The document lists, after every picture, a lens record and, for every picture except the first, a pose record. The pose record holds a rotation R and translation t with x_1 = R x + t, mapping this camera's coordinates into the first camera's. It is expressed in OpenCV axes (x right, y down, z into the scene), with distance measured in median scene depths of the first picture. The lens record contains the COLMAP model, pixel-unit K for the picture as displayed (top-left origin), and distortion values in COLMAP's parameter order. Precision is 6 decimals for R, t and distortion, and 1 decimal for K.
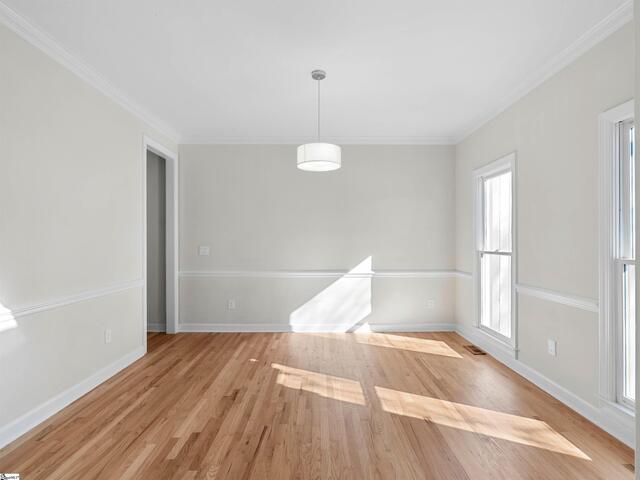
lens RADIAL K [[326.9, 0, 321.1], [0, 326.9, 240.4], [0, 0, 1]] dist [0.001014, 0.001907]
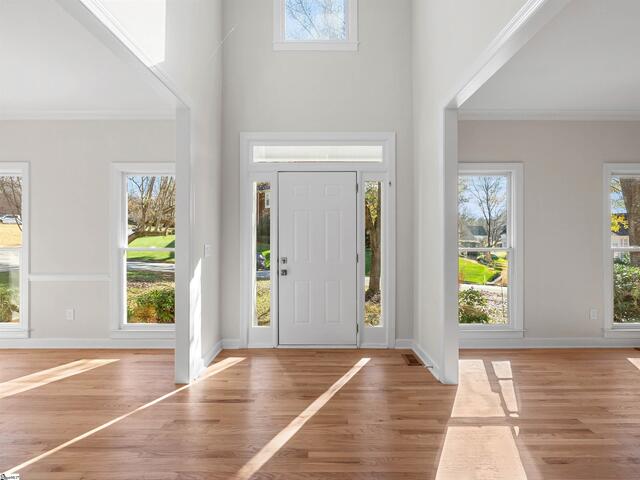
lens RADIAL K [[326.9, 0, 315.2], [0, 326.9, 235.9], [0, 0, 1]] dist [0.001014, 0.001907]
pose [[0.041250, 0.011341, 0.999084, -0.525785], [-0.003111, 0.999932, -0.011222, 0.003743], [-0.999144, -0.002645, 0.041283, -0.080754]]
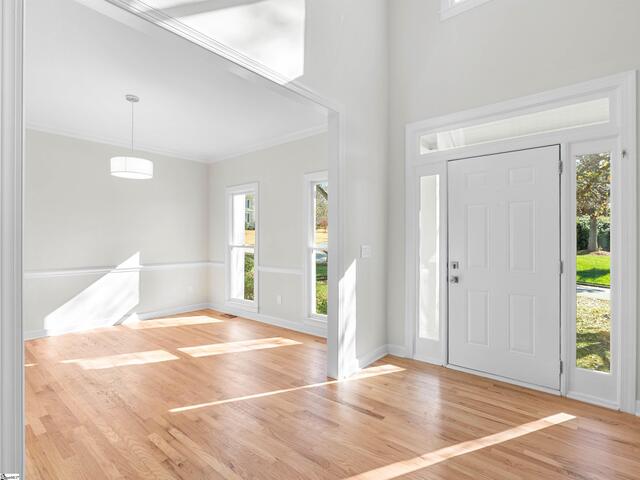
lens RADIAL K [[326.9, 0, 316.9], [0, 326.9, 237.2], [0, 0, 1]] dist [0.001014, 0.001907]
pose [[0.661084, 0.006568, 0.750283, -0.387529], [-0.004756, 0.999978, -0.004563, 0.001038], [-0.750297, -0.000552, 0.661101, -0.247969]]
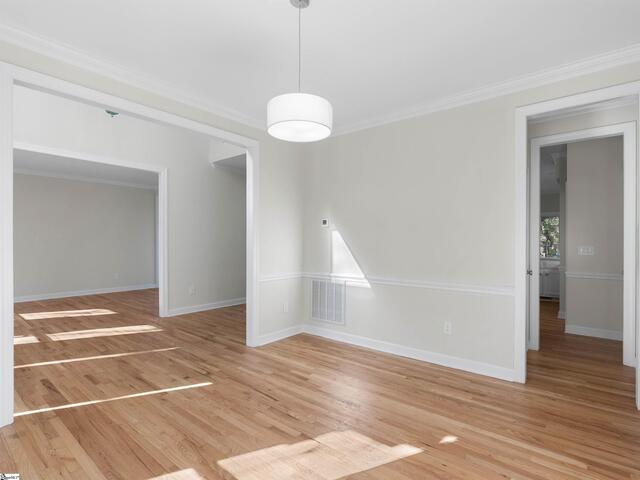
lens RADIAL K [[326.9, 0, 326.2], [0, 326.9, 242.8], [0, 0, 1]] dist [0.001014, 0.001907]
pose [[-0.630256, 0.000276, -0.776387, 0.419176], [0.002974, 0.999993, -0.002058, 0.005444], [0.776382, -0.003606, -0.630253, 1.253293]]
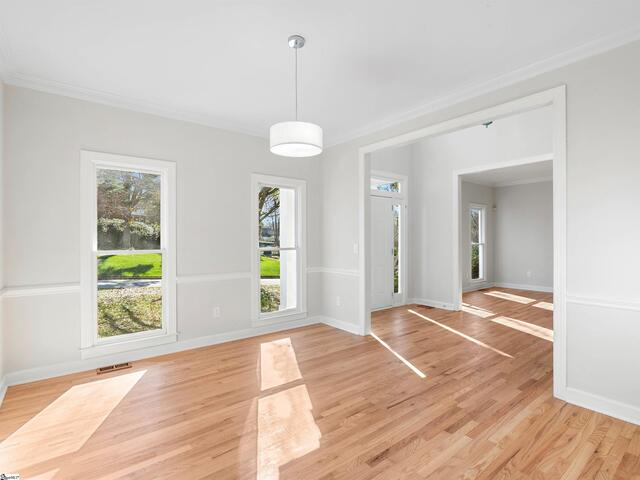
lens RADIAL K [[326.9, 0, 316.6], [0, 326.9, 242.9], [0, 0, 1]] dist [0.001014, 0.001907]
pose [[-0.608872, -0.011861, 0.793180, -0.599012], [-0.004458, 0.999924, 0.011530, -0.003162], [-0.793256, 0.003485, -0.608879, 1.248830]]
